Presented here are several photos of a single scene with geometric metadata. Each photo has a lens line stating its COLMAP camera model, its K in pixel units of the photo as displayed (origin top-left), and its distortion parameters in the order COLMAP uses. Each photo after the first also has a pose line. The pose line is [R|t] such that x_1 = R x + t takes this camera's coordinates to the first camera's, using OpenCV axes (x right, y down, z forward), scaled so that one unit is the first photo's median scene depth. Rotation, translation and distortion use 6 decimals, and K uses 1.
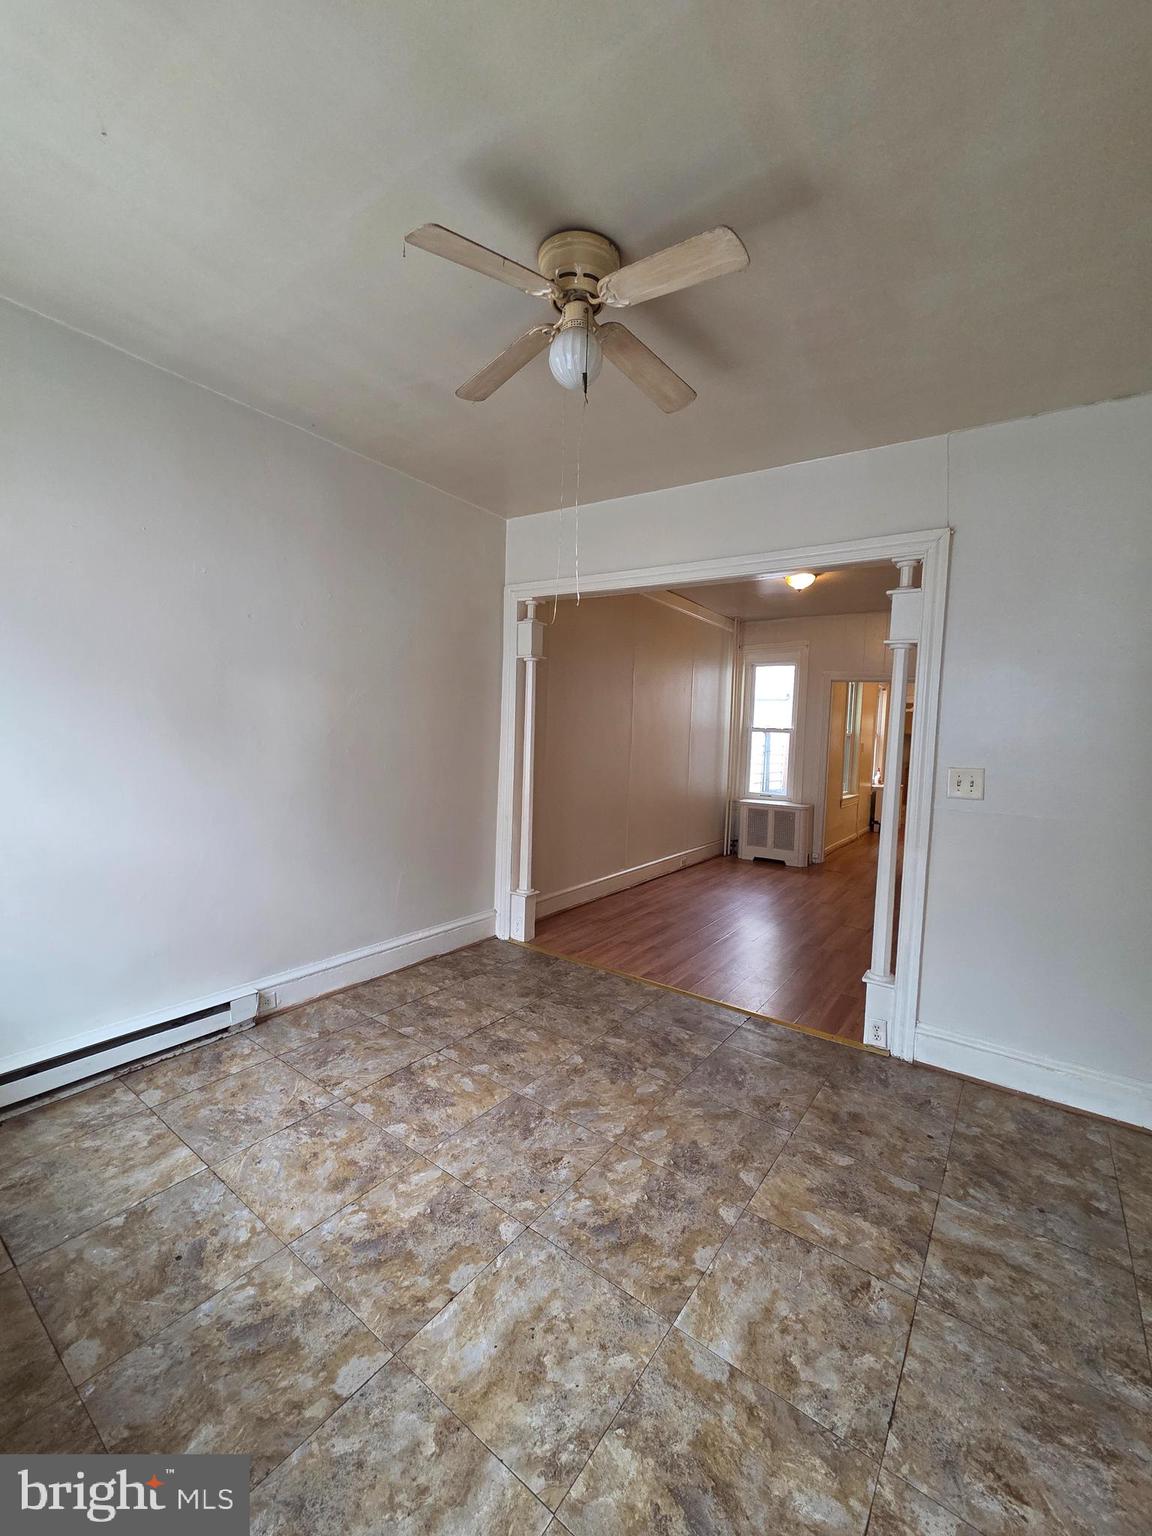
lens RADIAL K [[612.2, 0, 593.1], [0, 612.2, 777.1], [0, 0, 1]] dist [-0.040300, 0.000147]
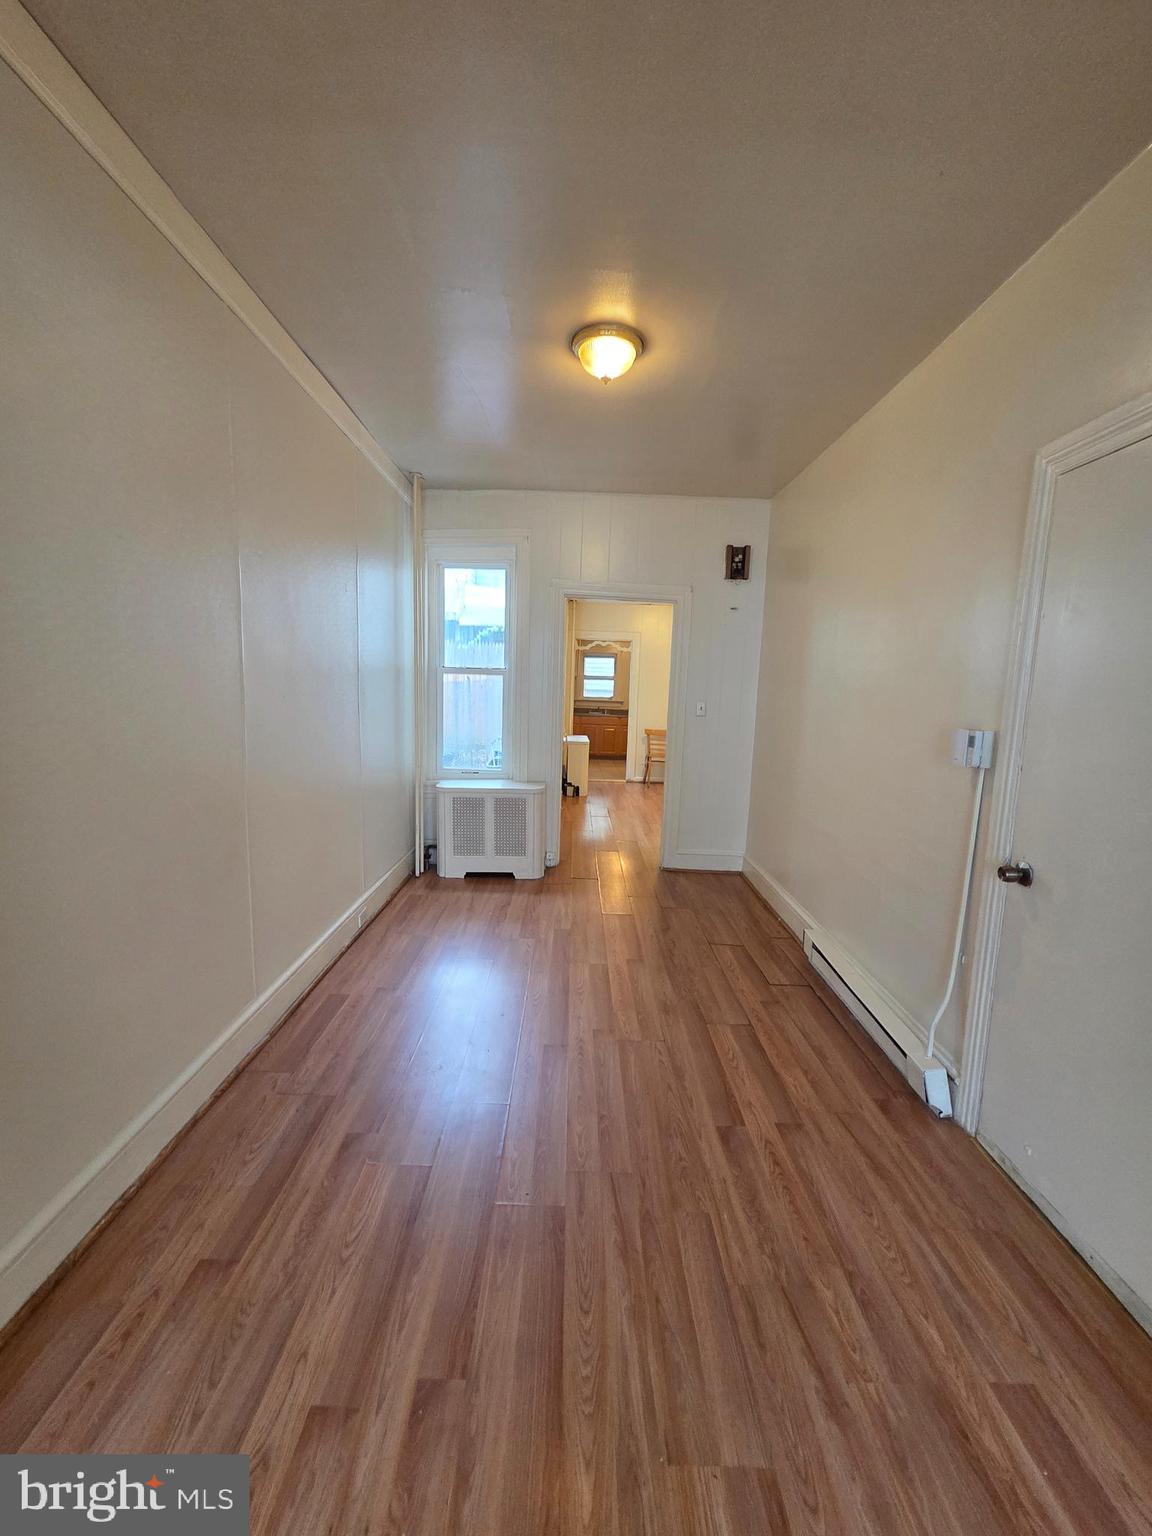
lens RADIAL K [[612.2, 0, 593.1], [0, 612.2, 777.1], [0, 0, 1]] dist [-0.040300, 0.000147]
pose [[0.814940, -0.089312, 0.572622, 0.016925], [0.038738, 0.994239, 0.099942, -0.026359], [-0.578249, -0.059265, 0.813705, 0.417229]]
